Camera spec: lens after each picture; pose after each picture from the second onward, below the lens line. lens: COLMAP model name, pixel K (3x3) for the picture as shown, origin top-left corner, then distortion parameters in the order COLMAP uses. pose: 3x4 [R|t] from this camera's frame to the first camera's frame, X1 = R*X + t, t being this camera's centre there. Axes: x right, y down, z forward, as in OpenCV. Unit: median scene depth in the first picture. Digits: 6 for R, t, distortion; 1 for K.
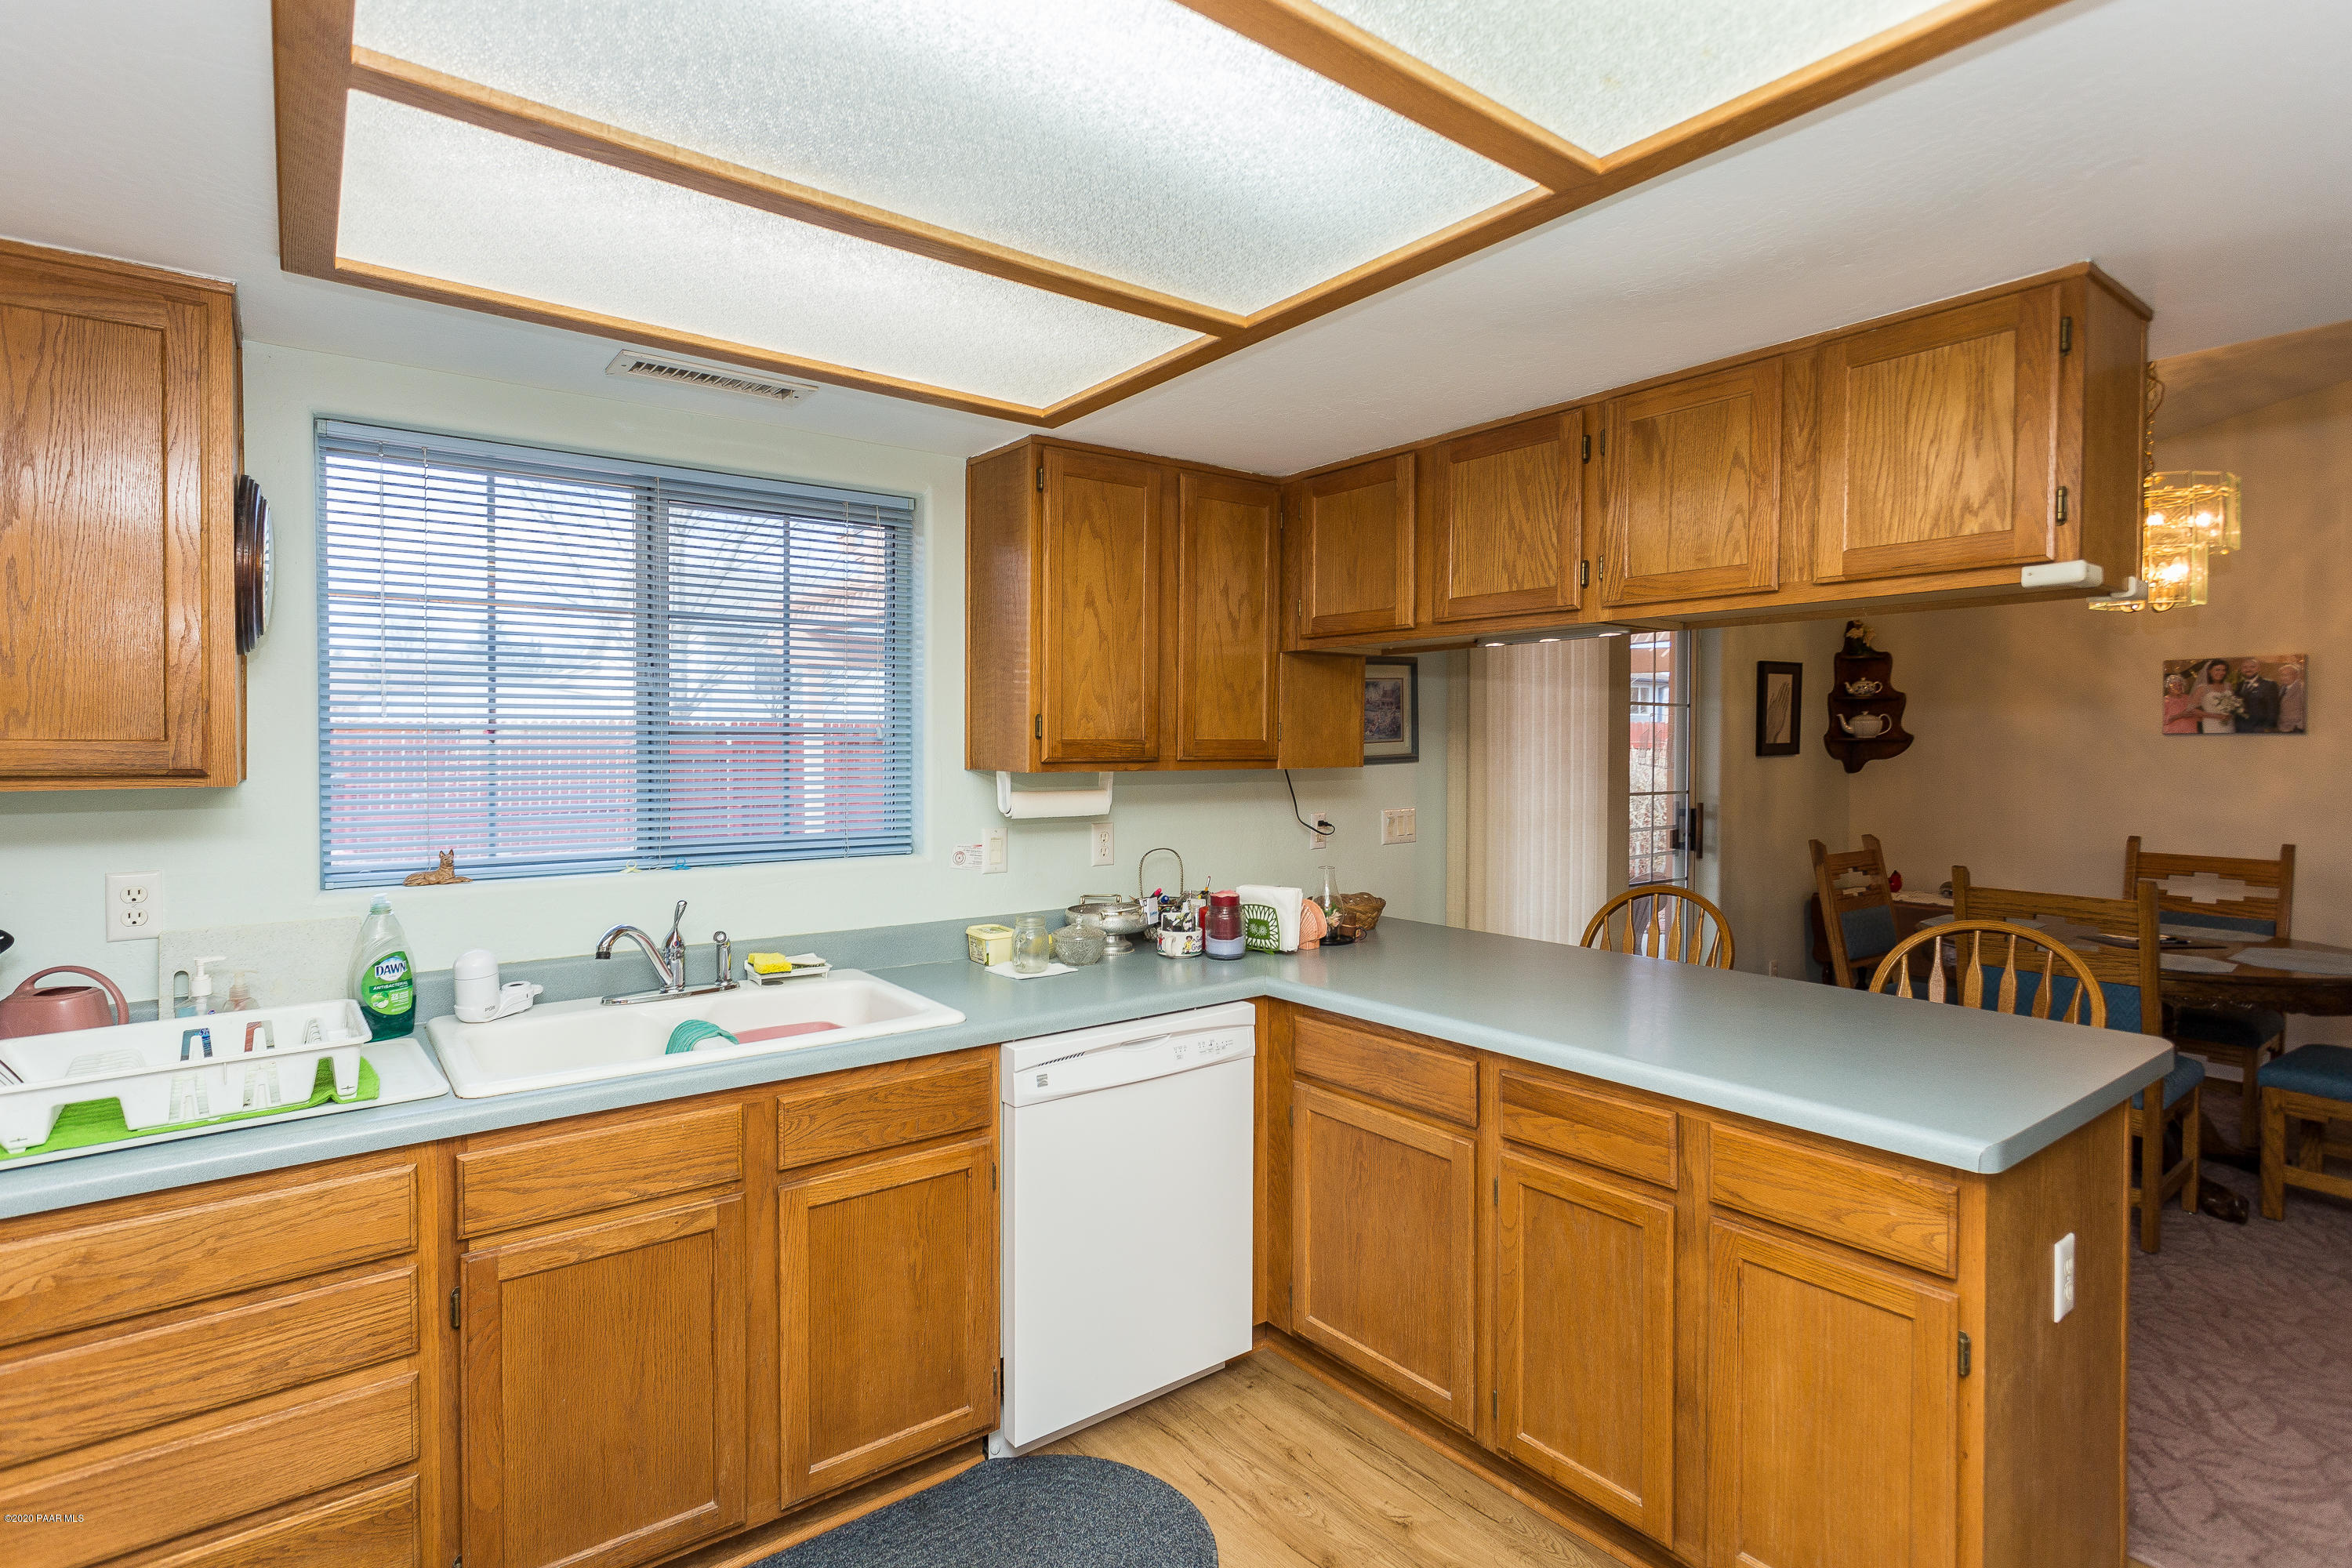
lens RADIAL K [[1158.3, 0, 1120.3], [0, 1158.3, 760.7], [0, 0, 1]] dist [-0.015316, 0.000131]
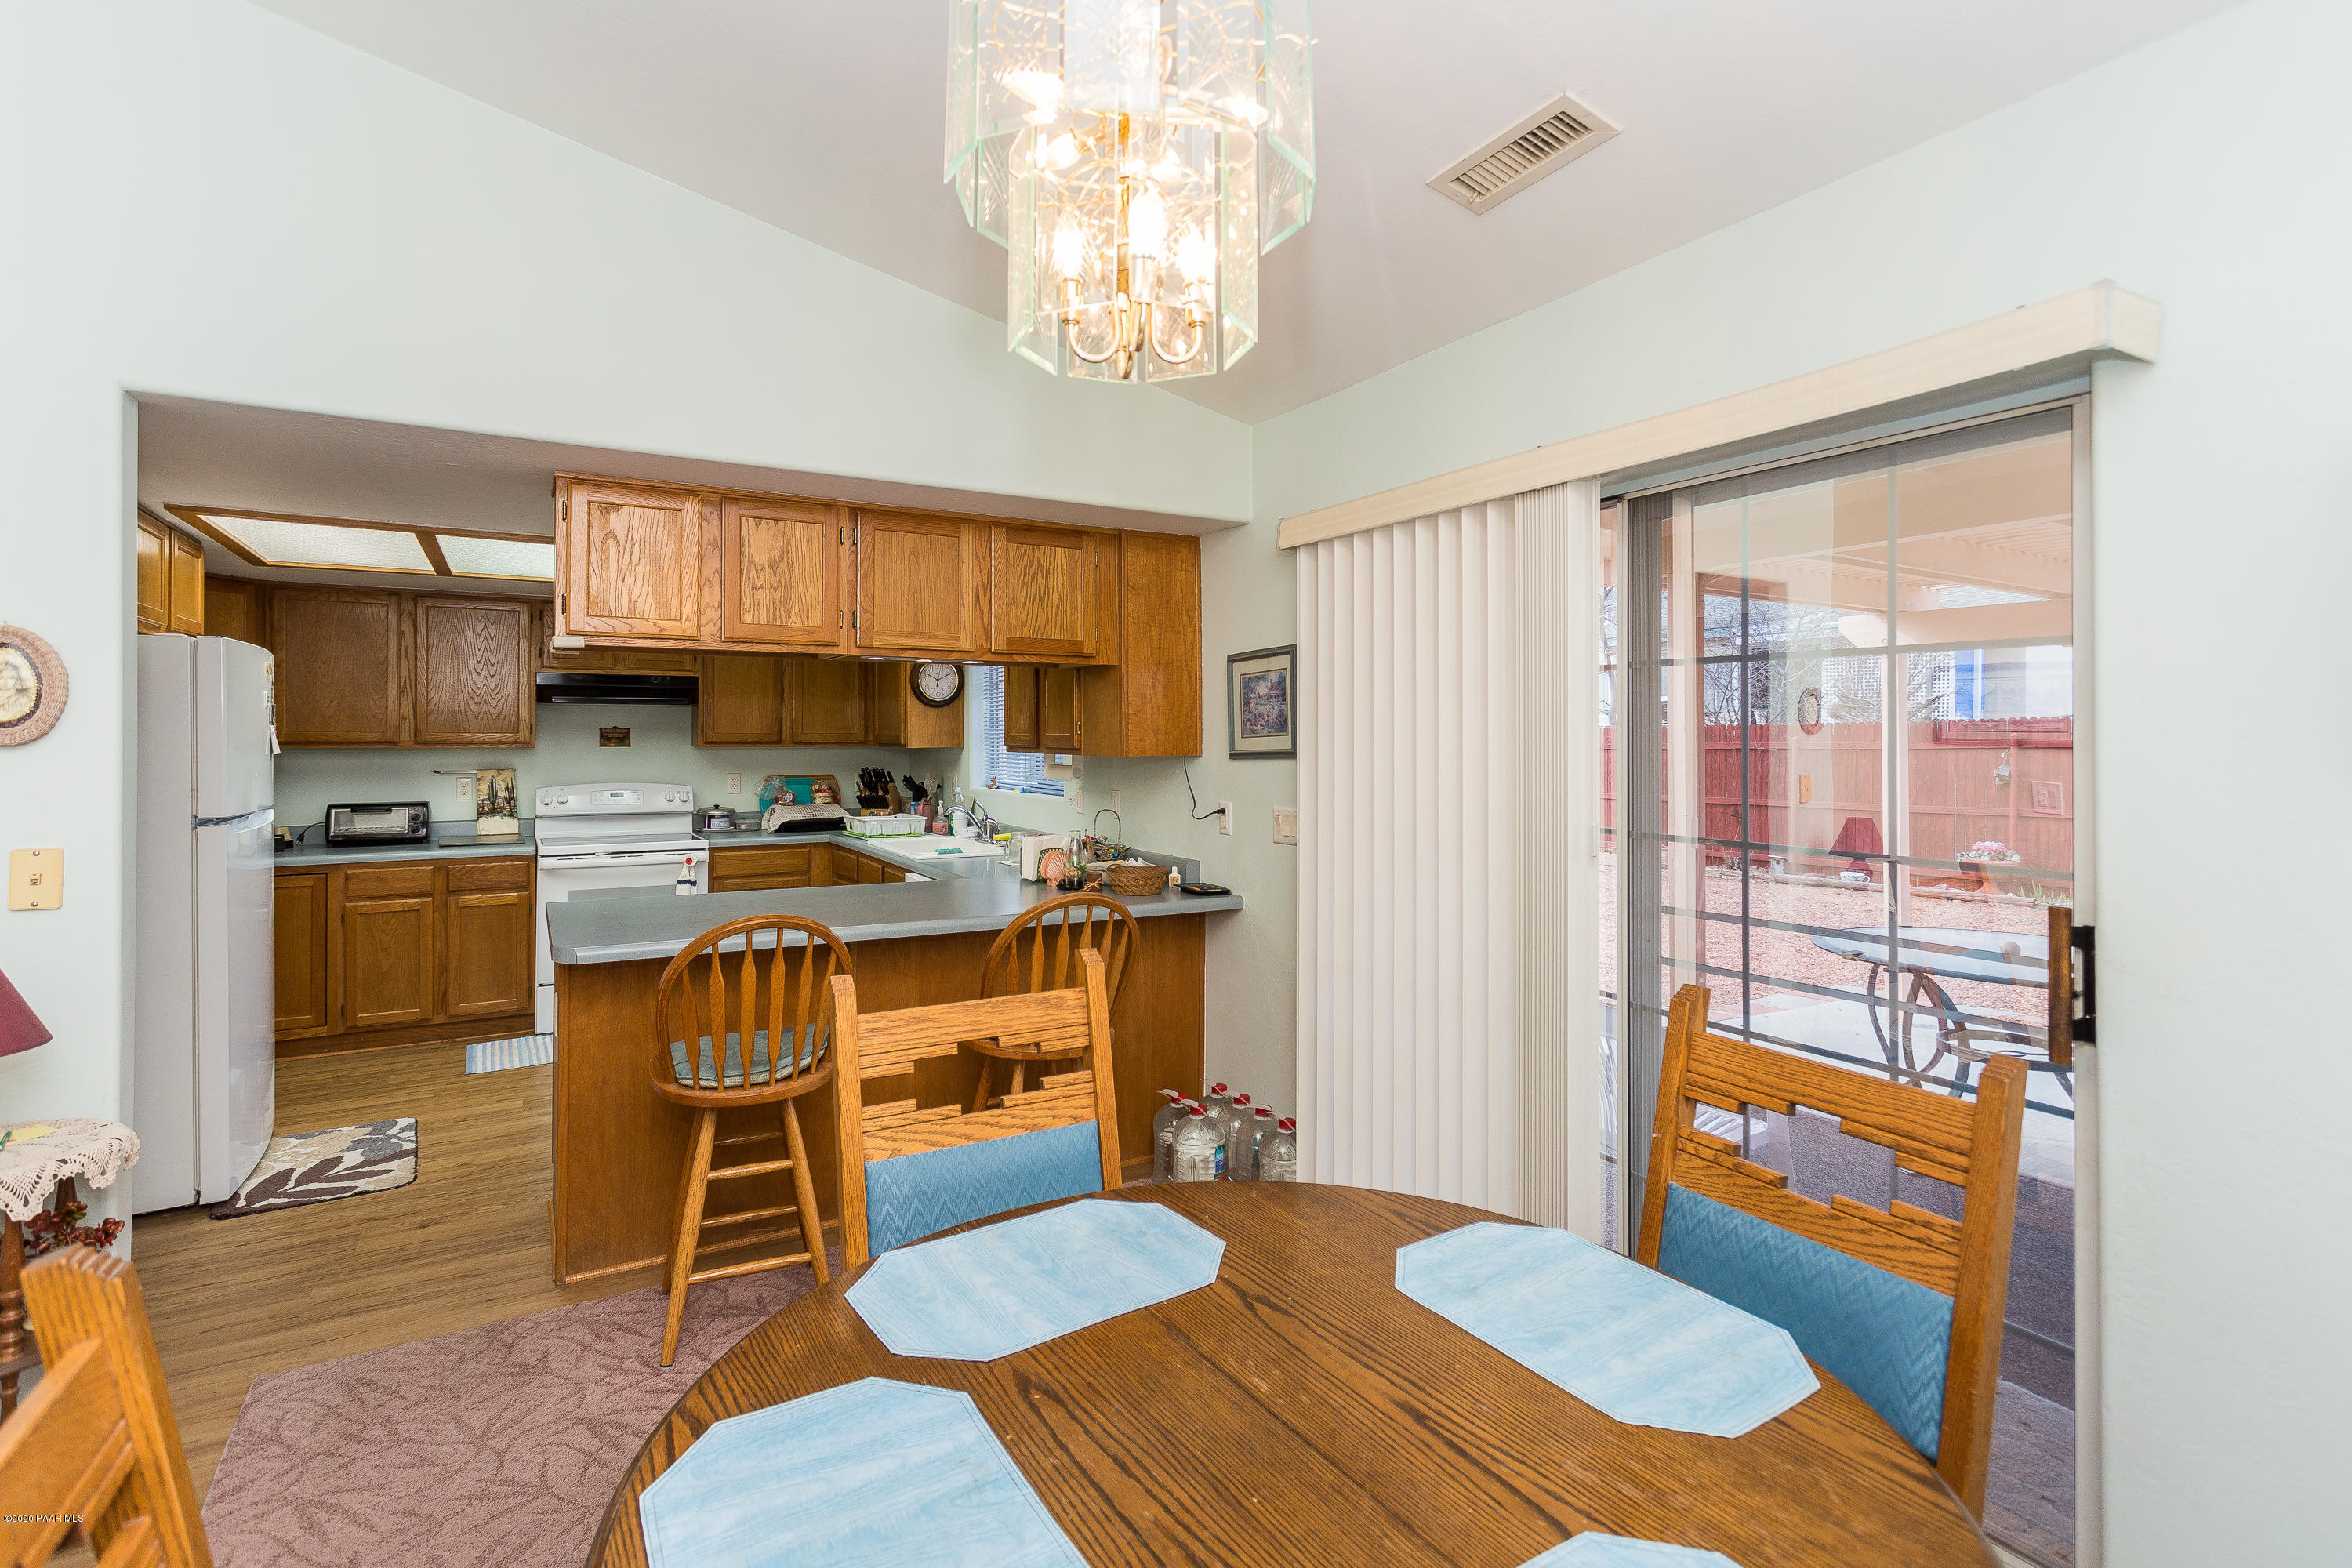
lens RADIAL K [[1169.9, 0, 1161.5], [0, 1169.9, 728.8], [0, 0, 1]] dist [0.003267, 0.000710]
pose [[-0.142479, -0.001842, -0.989796, 1.982303], [-0.012806, 0.999918, -0.000017, -0.035048], [0.989715, 0.012673, -0.142491, 1.728480]]
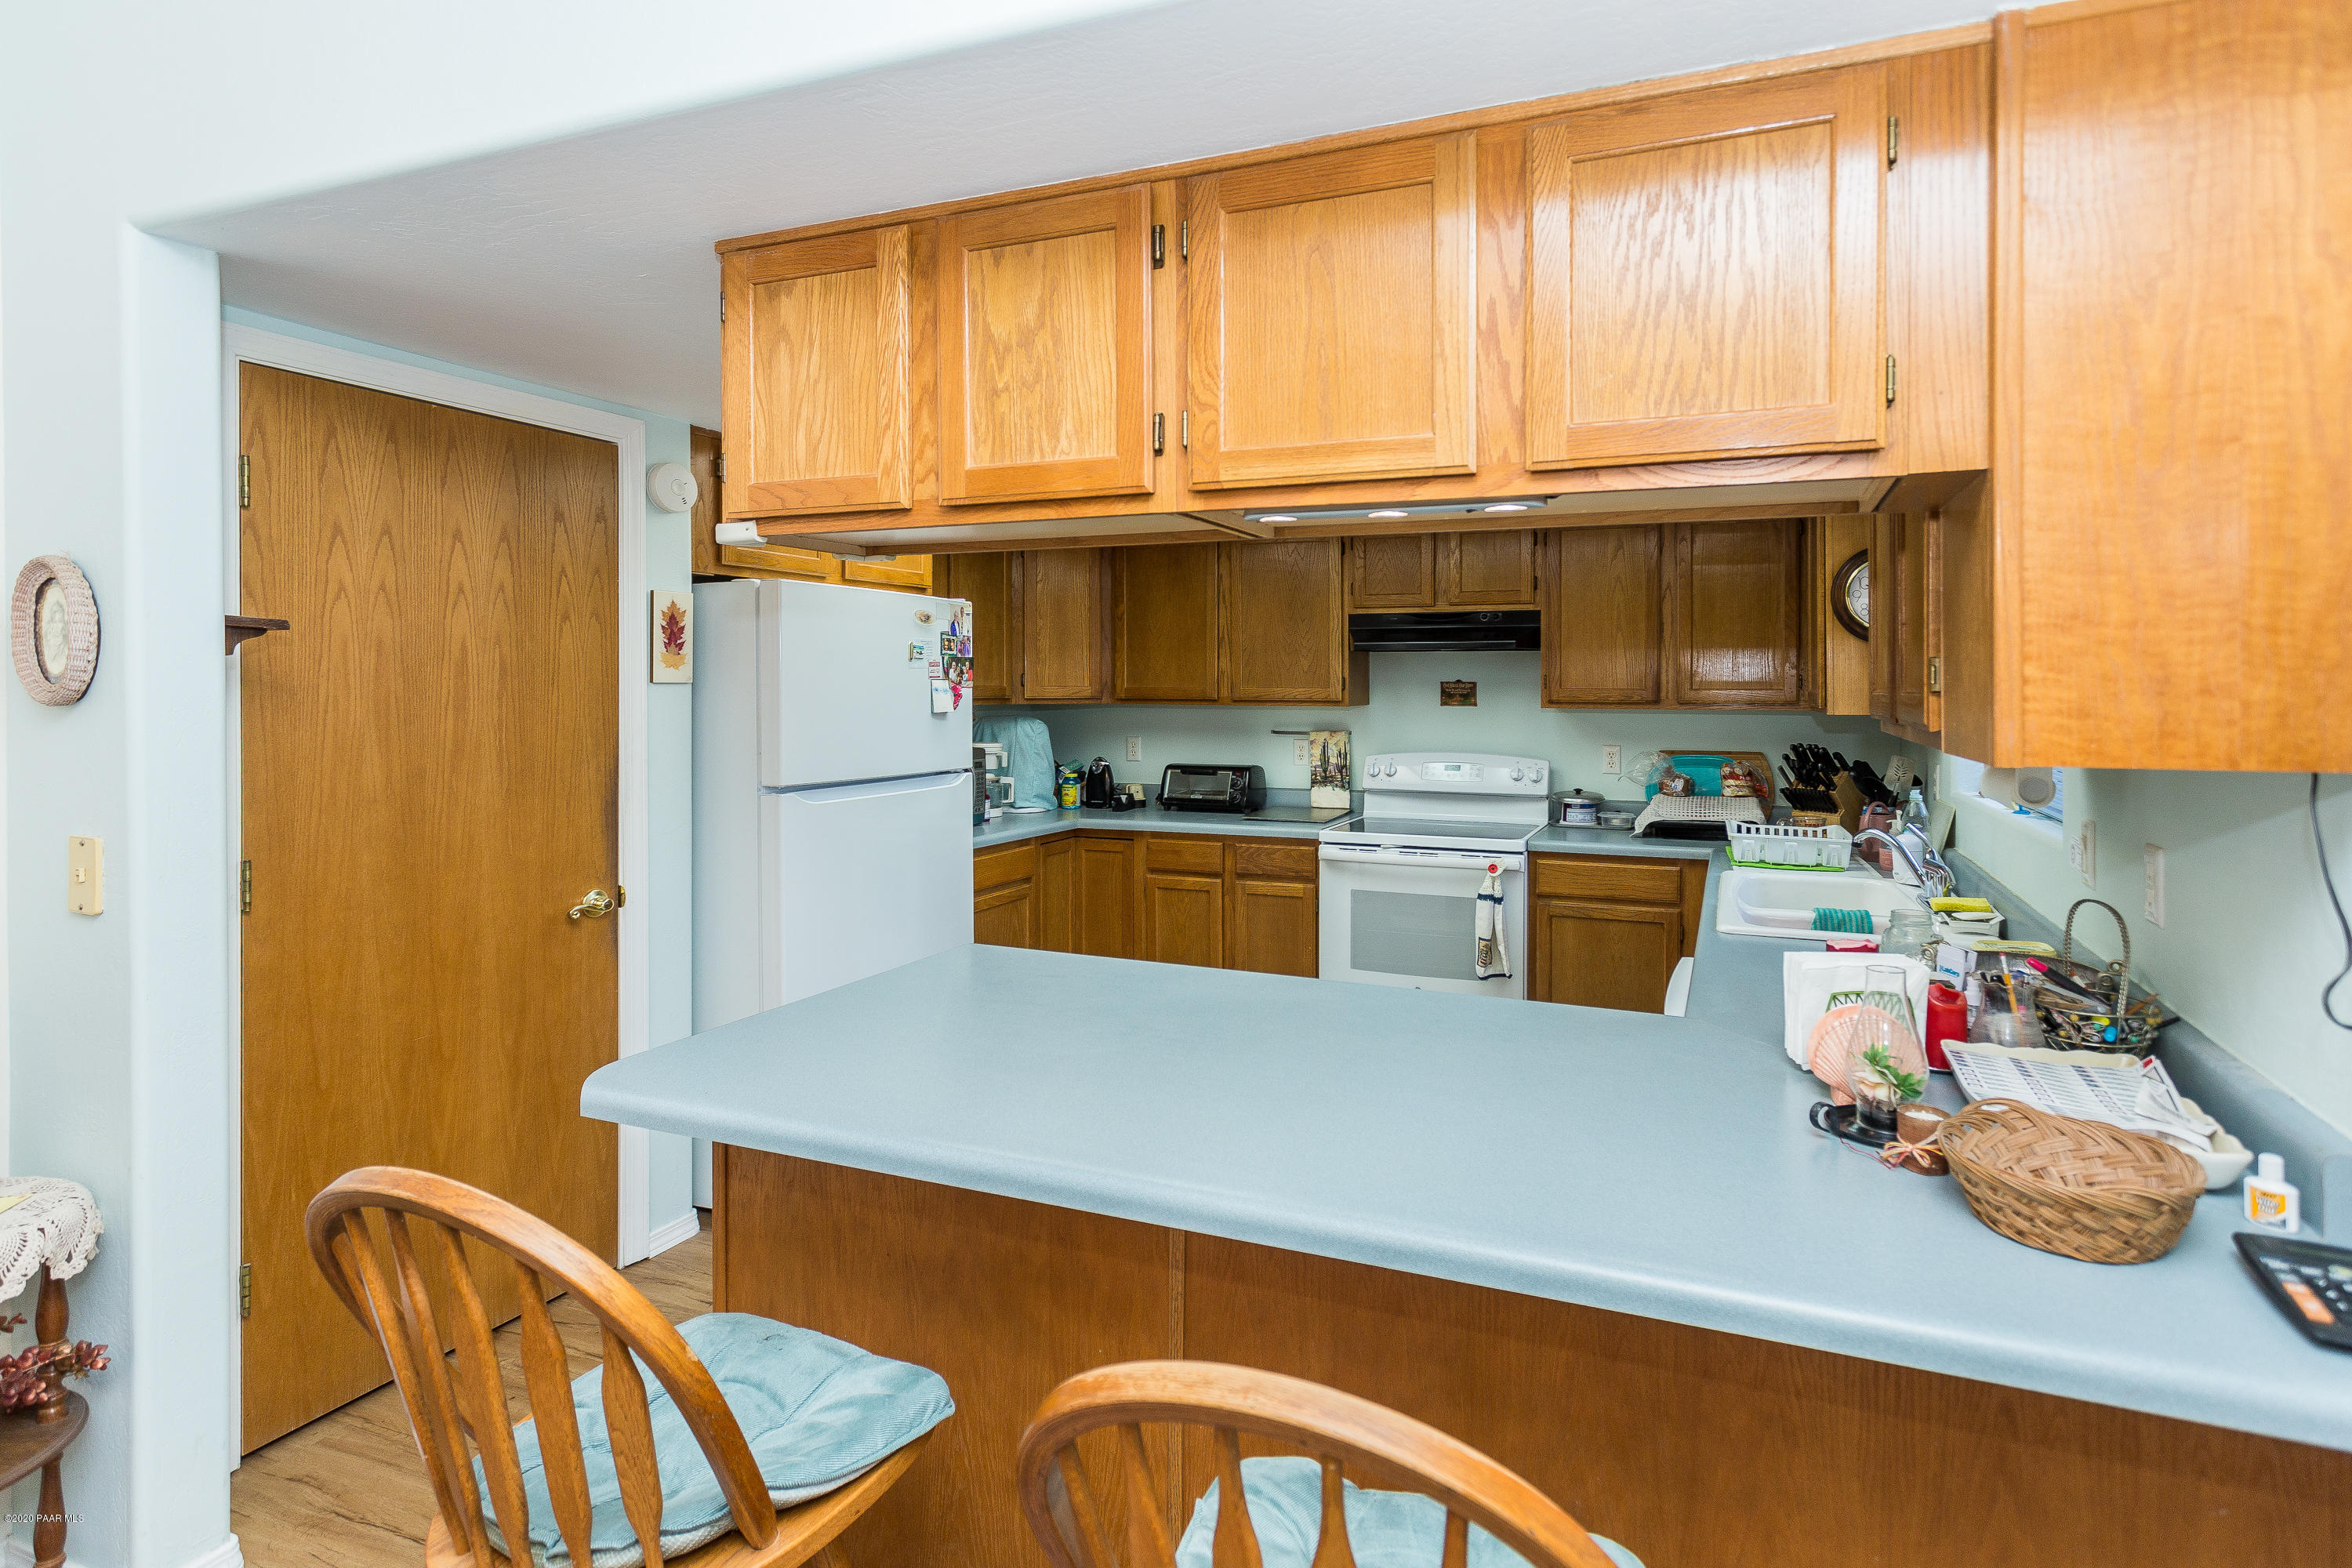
lens RADIAL K [[1159.6, 0, 1251.9], [0, 1159.6, 692.1], [0, 0, 1]] dist [0.000411, -0.031590]
pose [[-0.860644, 0.003415, -0.509195, 0.847280], [-0.005589, 0.999854, 0.016151, -0.034679], [0.509176, 0.016746, -0.860499, 1.703919]]
